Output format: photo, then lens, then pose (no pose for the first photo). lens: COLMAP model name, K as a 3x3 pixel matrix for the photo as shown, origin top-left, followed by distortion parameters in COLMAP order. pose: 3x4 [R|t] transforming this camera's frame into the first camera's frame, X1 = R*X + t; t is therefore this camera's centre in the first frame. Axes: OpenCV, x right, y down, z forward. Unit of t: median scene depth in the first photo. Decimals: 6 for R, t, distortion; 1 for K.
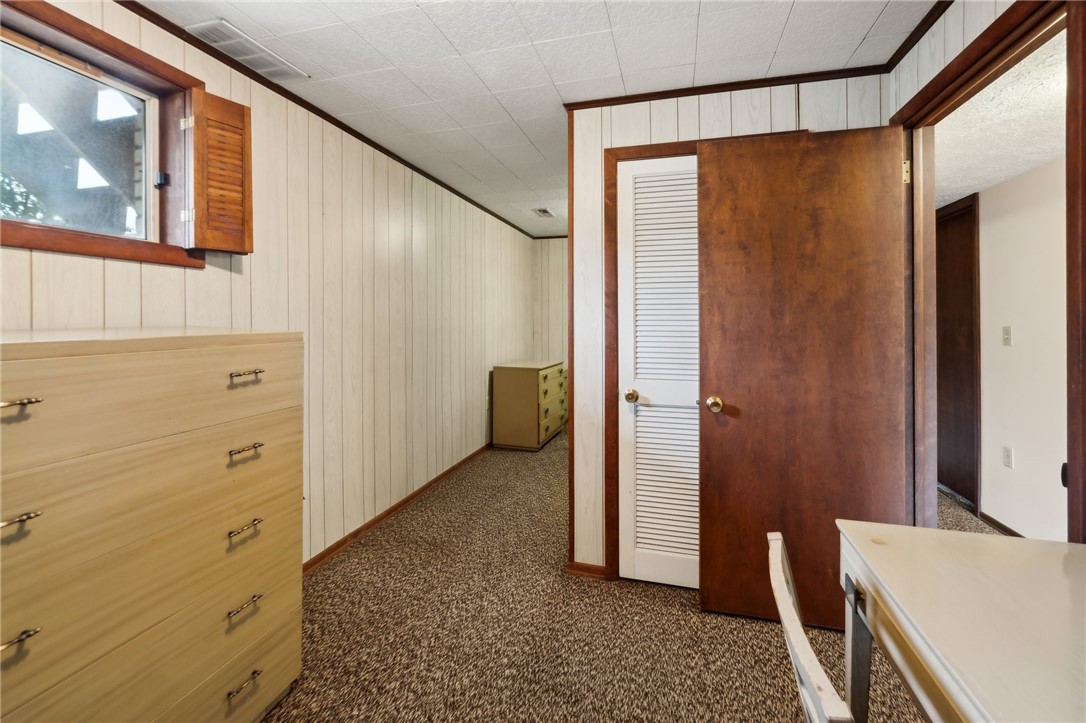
lens RADIAL K [[456.4, 0, 543.1], [0, 456.4, 323.6], [0, 0, 1]] dist [-0.076821, 0.023543]
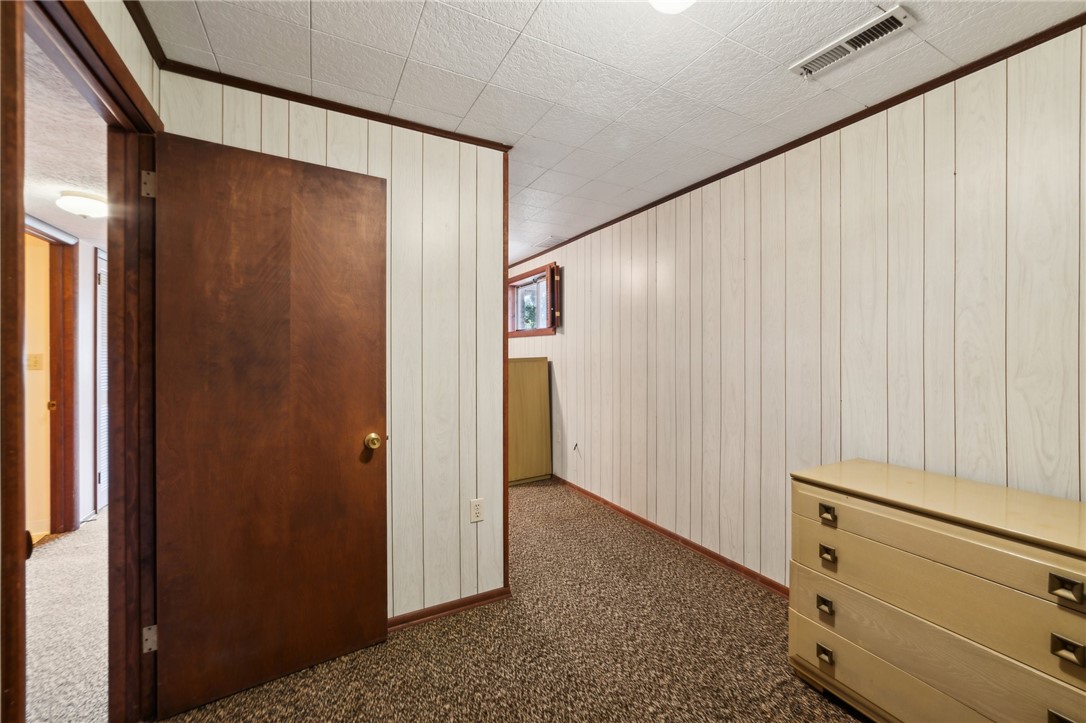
lens RADIAL K [[438.9, 0, 549.2], [0, 438.9, 346.8], [0, 0, 1]] dist [-0.000790, 0.000702]
pose [[-0.712907, 0.007513, -0.701218, 0.620491], [0.005456, 0.999972, 0.005166, -0.037219], [0.701237, -0.000143, -0.712928, 1.671301]]
